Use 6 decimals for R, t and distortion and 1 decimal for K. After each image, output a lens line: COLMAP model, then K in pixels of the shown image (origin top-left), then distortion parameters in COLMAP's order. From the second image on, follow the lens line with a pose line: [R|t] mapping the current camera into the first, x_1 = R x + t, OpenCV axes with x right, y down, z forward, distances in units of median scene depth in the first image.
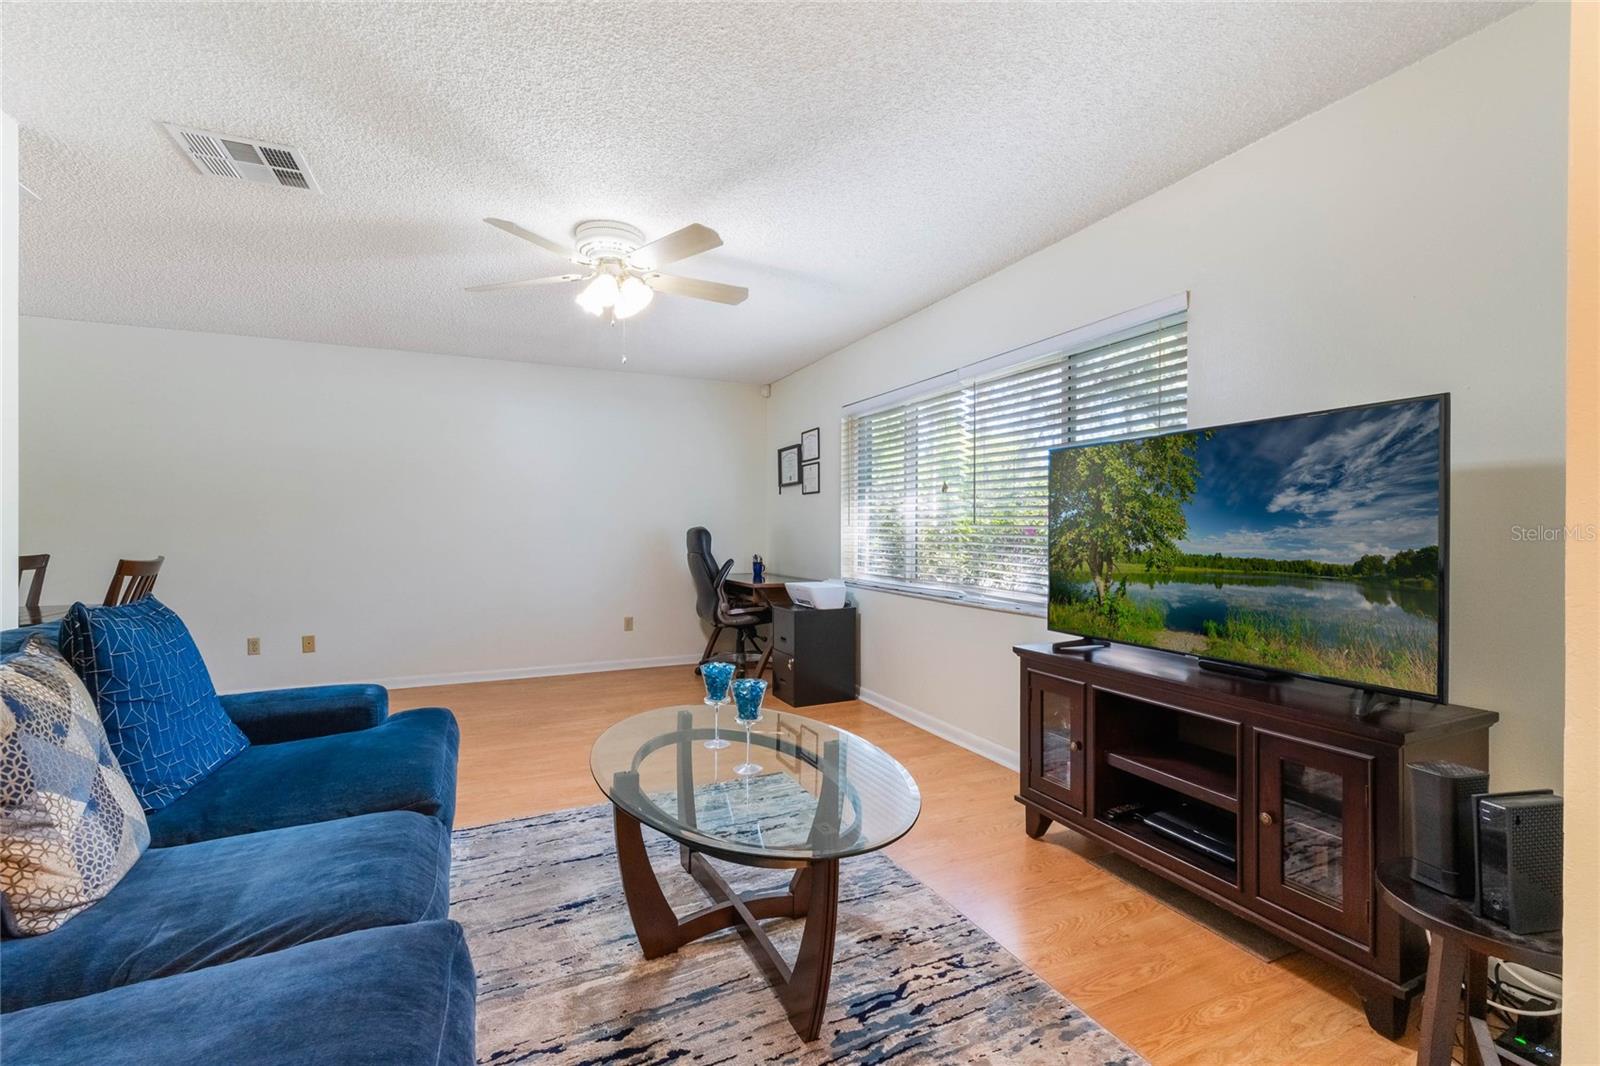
lens RADIAL K [[690.0, 0, 790.8], [0, 690.0, 534.9], [0, 0, 1]] dist [0.000896, 0.000991]
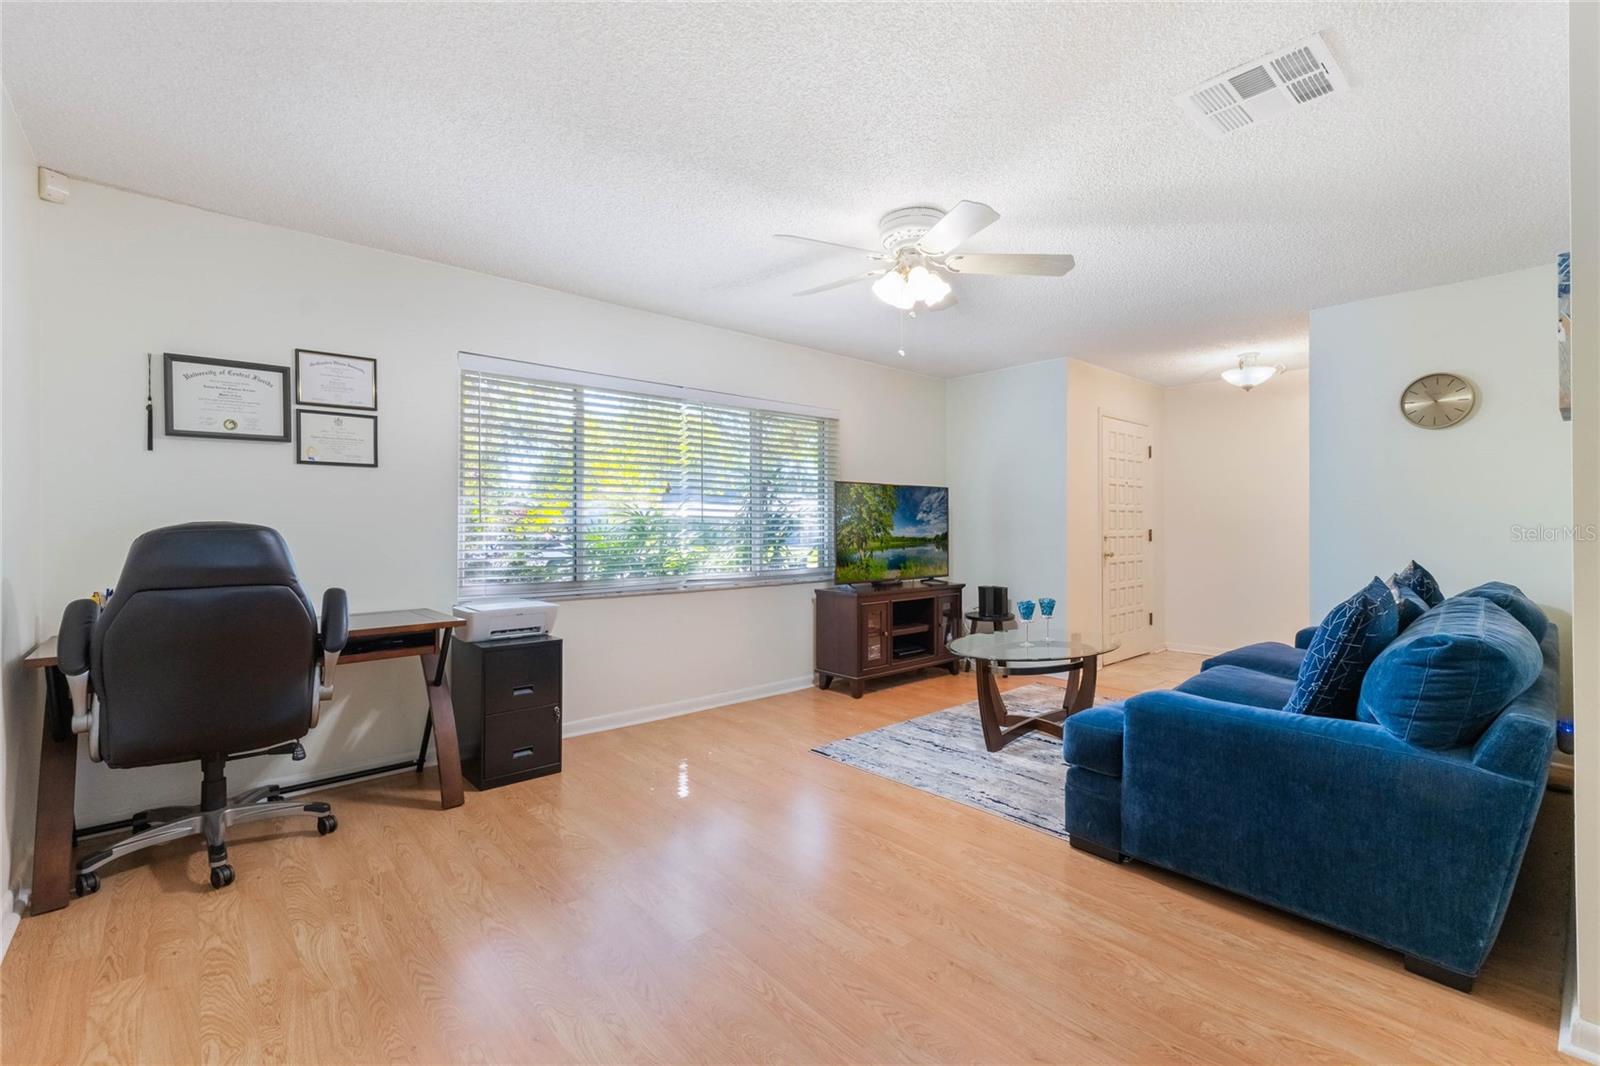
lens RADIAL K [[690.0, 0, 790.6], [0, 690.0, 528.3], [0, 0, 1]] dist [0.000896, 0.000991]
pose [[-0.285389, 0.013710, 0.958314, -1.532064], [0.017988, 0.999798, -0.008946, 0.013791], [-0.958243, 0.014685, -0.285578, 1.945349]]
